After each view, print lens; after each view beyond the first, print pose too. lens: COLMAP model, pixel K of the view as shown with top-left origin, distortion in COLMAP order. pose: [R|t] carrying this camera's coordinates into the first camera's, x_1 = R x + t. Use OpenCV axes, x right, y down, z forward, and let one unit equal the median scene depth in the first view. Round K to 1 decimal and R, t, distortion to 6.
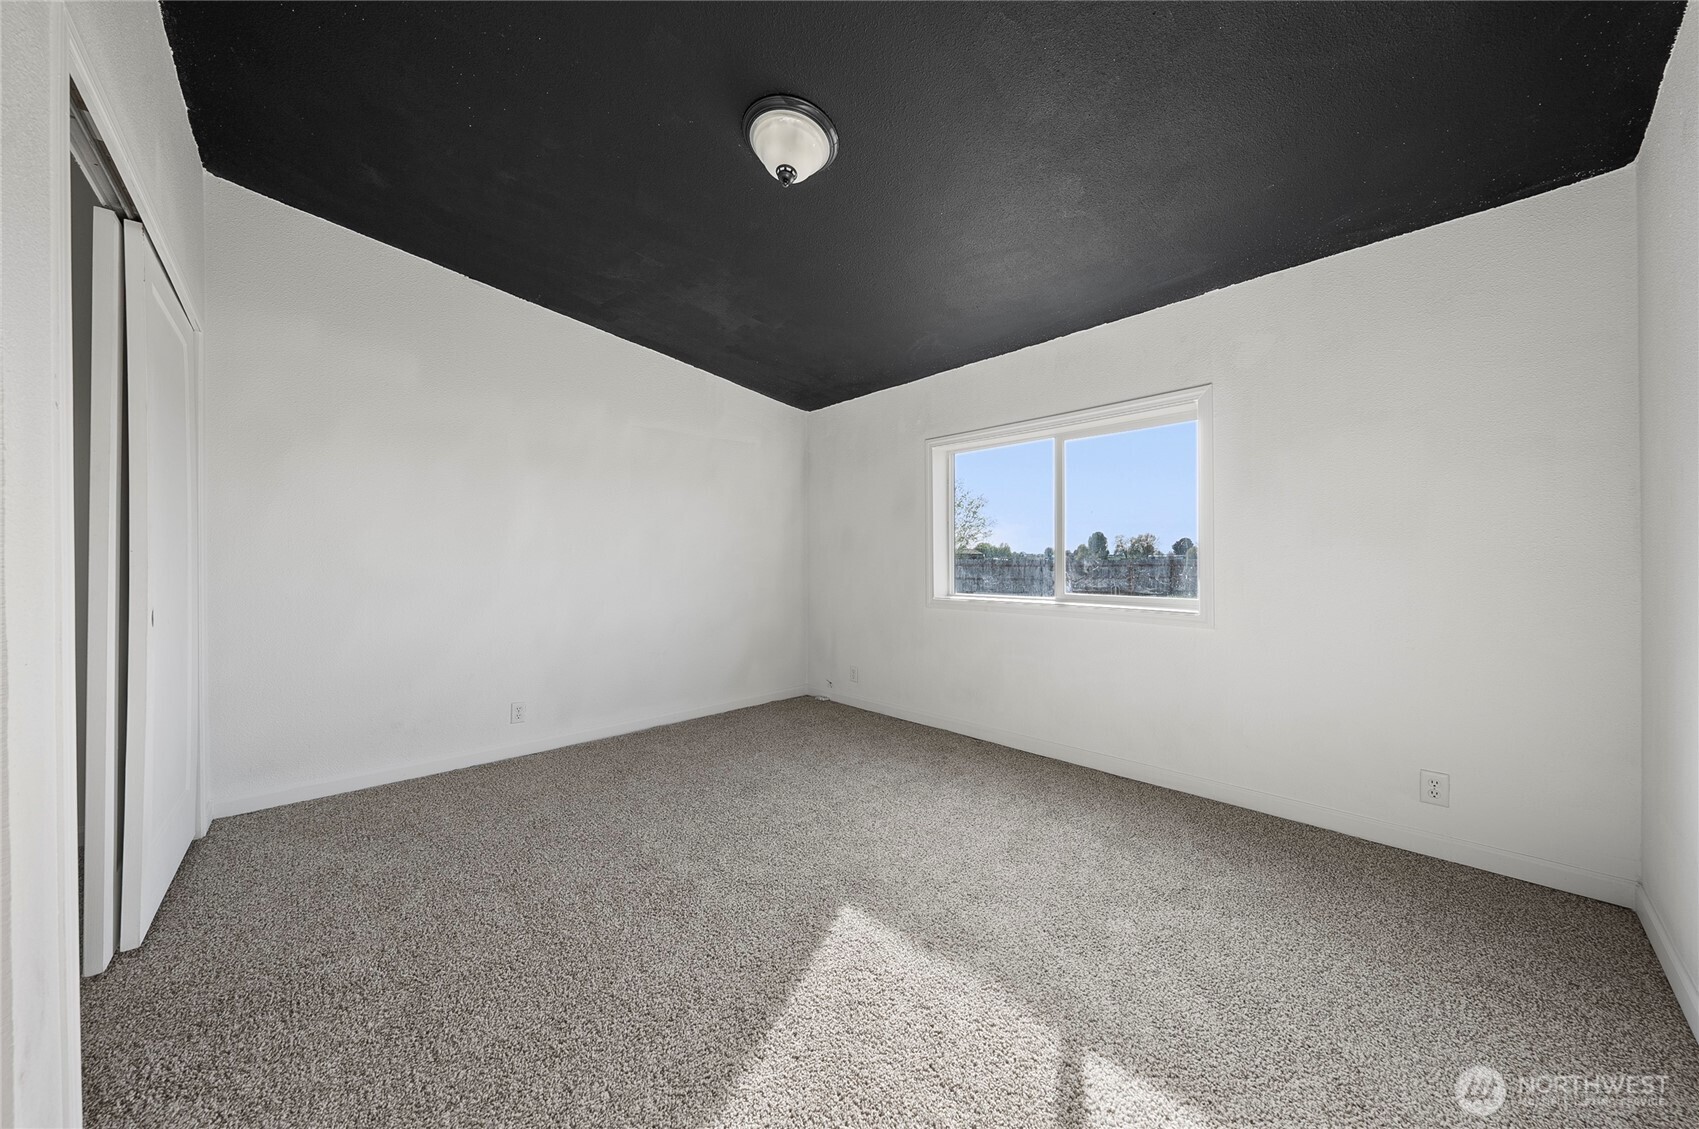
lens RADIAL K [[581.6, 0, 858.3], [0, 581.6, 559.3], [0, 0, 1]] dist [-0.000237, -0.000032]
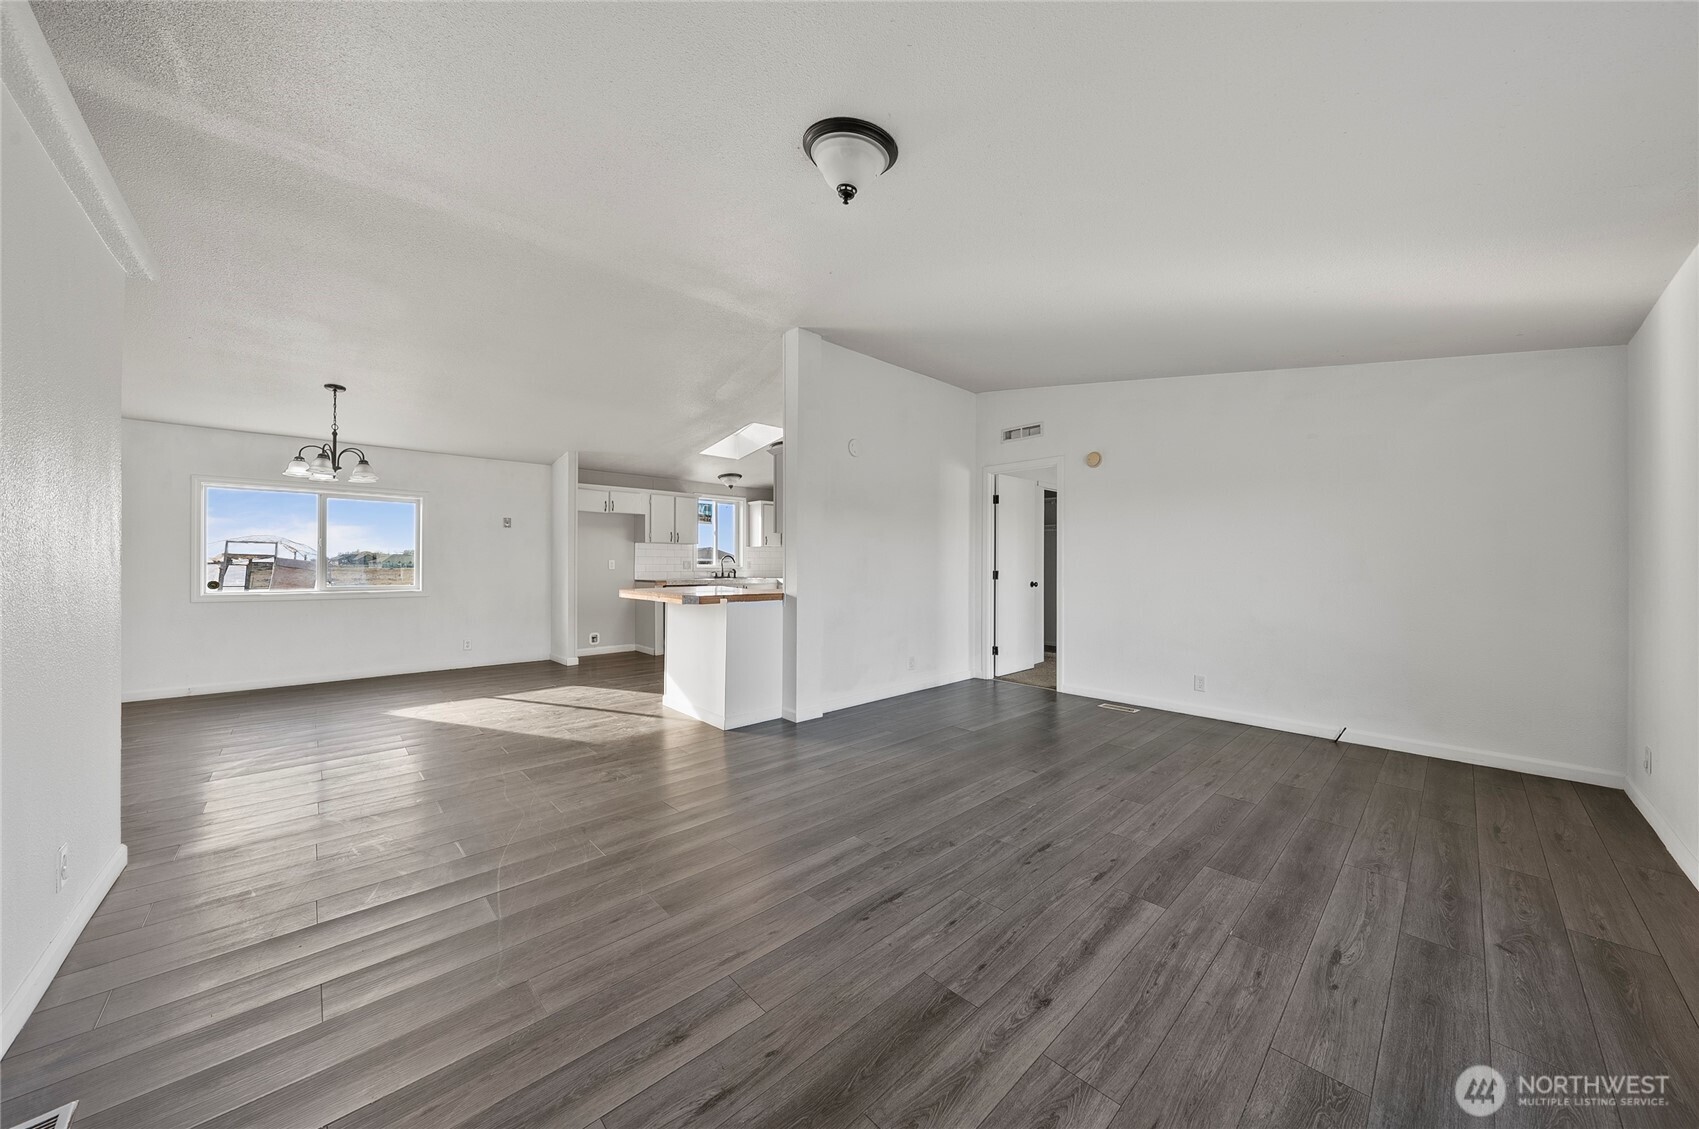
lens RADIAL K [[581.6, 0, 858.3], [0, 581.6, 559.3], [0, 0, 1]] dist [-0.000237, -0.000032]
pose [[-0.014150, 0.011986, 0.999828, -1.514468], [-0.003268, 0.999922, -0.012034, -0.004809], [-0.999895, -0.003438, -0.014109, -0.613673]]
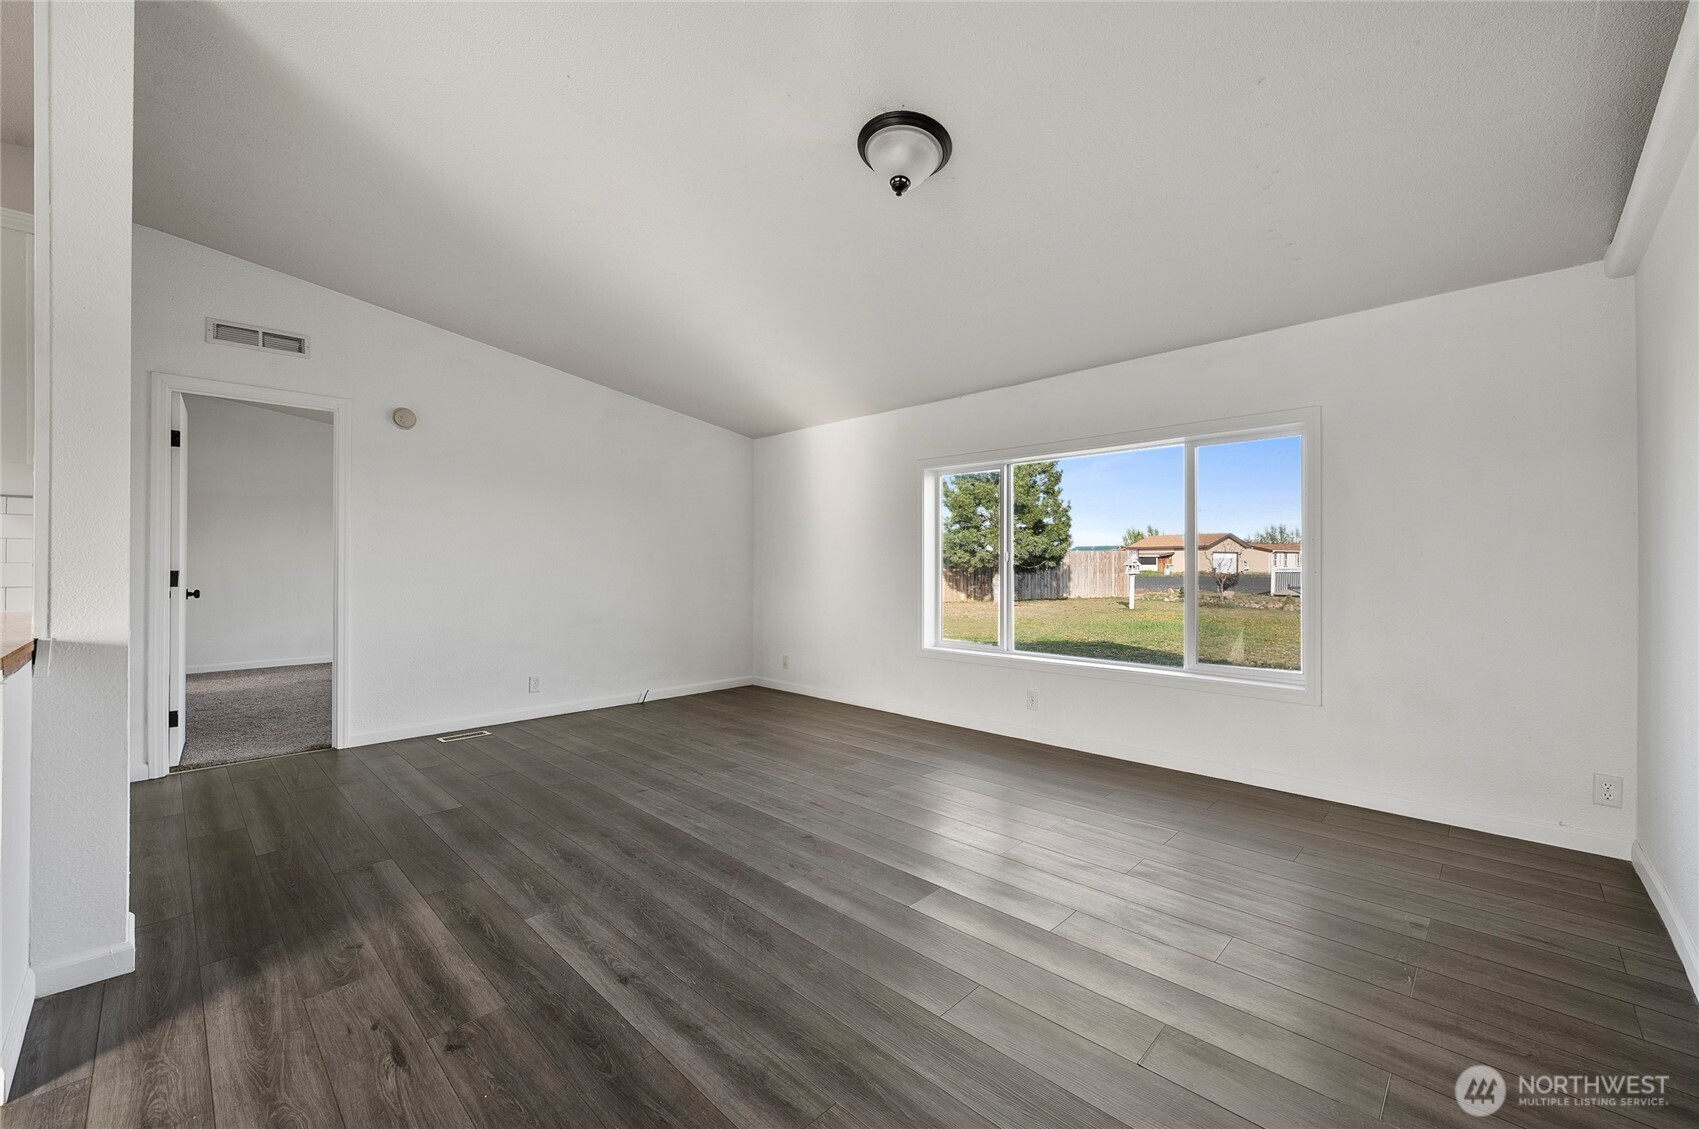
lens RADIAL K [[673.1, 0, 852.4], [0, 673.1, 559.0], [0, 0, 1]] dist [-0.000190, -0.000081]
pose [[-0.998714, 0.002096, -0.050660, -0.742219], [0.002464, 0.999971, -0.007199, -0.001066], [0.050643, -0.007314, -0.998690, 0.165210]]
